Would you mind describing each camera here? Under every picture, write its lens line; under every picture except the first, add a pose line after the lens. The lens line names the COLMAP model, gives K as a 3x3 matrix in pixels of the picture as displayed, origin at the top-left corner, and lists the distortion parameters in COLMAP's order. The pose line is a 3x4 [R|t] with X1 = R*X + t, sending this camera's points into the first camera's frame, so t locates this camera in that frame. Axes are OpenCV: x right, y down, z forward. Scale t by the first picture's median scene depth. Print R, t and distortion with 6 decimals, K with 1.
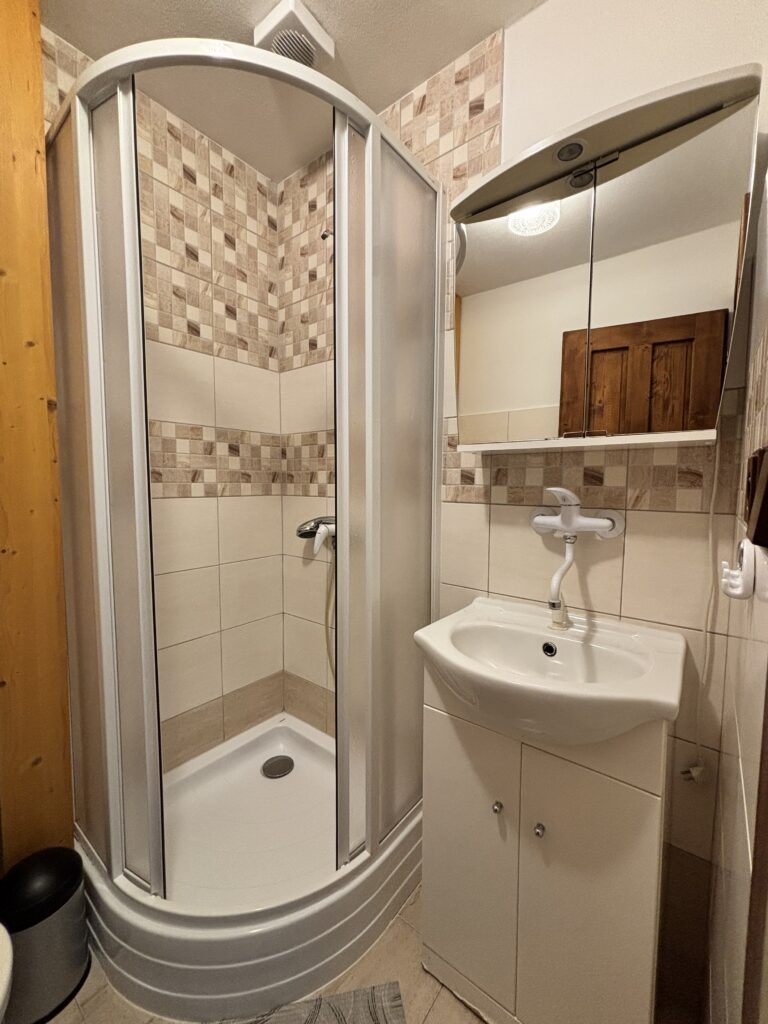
lens RADIAL K [[413.7, 0, 384.5], [0, 413.7, 512.3], [0, 0, 1]] dist [-0.001187, 0.000442]
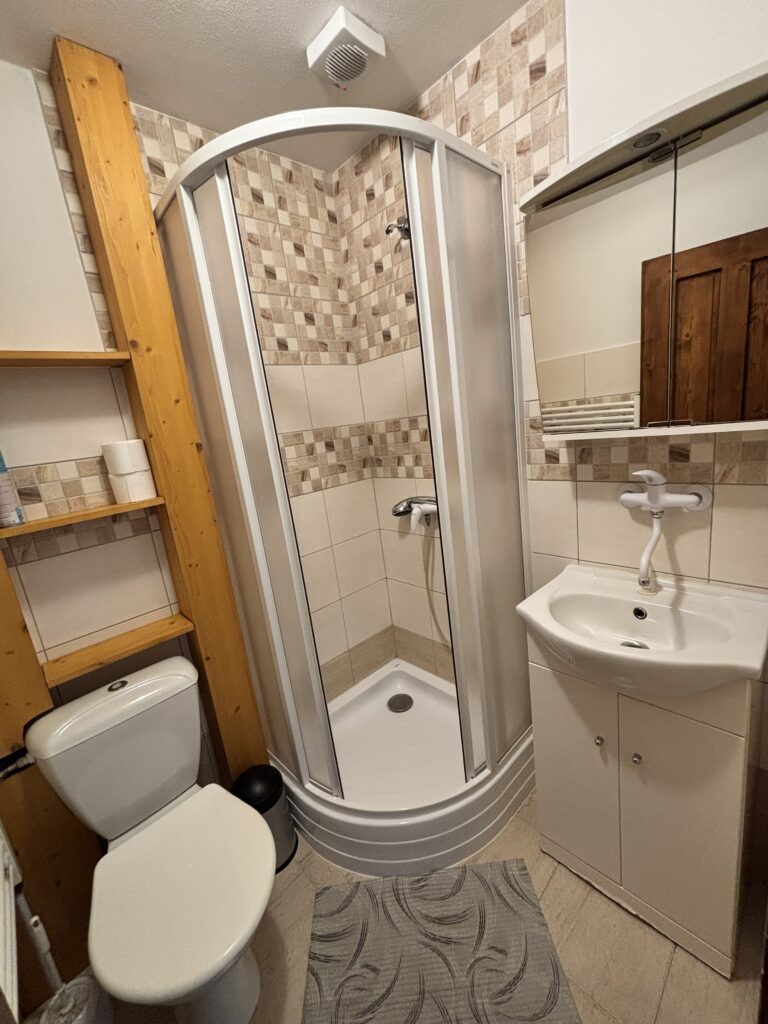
lens RADIAL K [[413.7, 0, 383.9], [0, 413.7, 511.9], [0, 0, 1]] dist [-0.001187, 0.000442]
pose [[0.981204, -0.096135, -0.167324, -0.062496], [0.120639, 0.982336, 0.143043, -0.157146], [0.150617, -0.160540, 0.975470, -0.143071]]
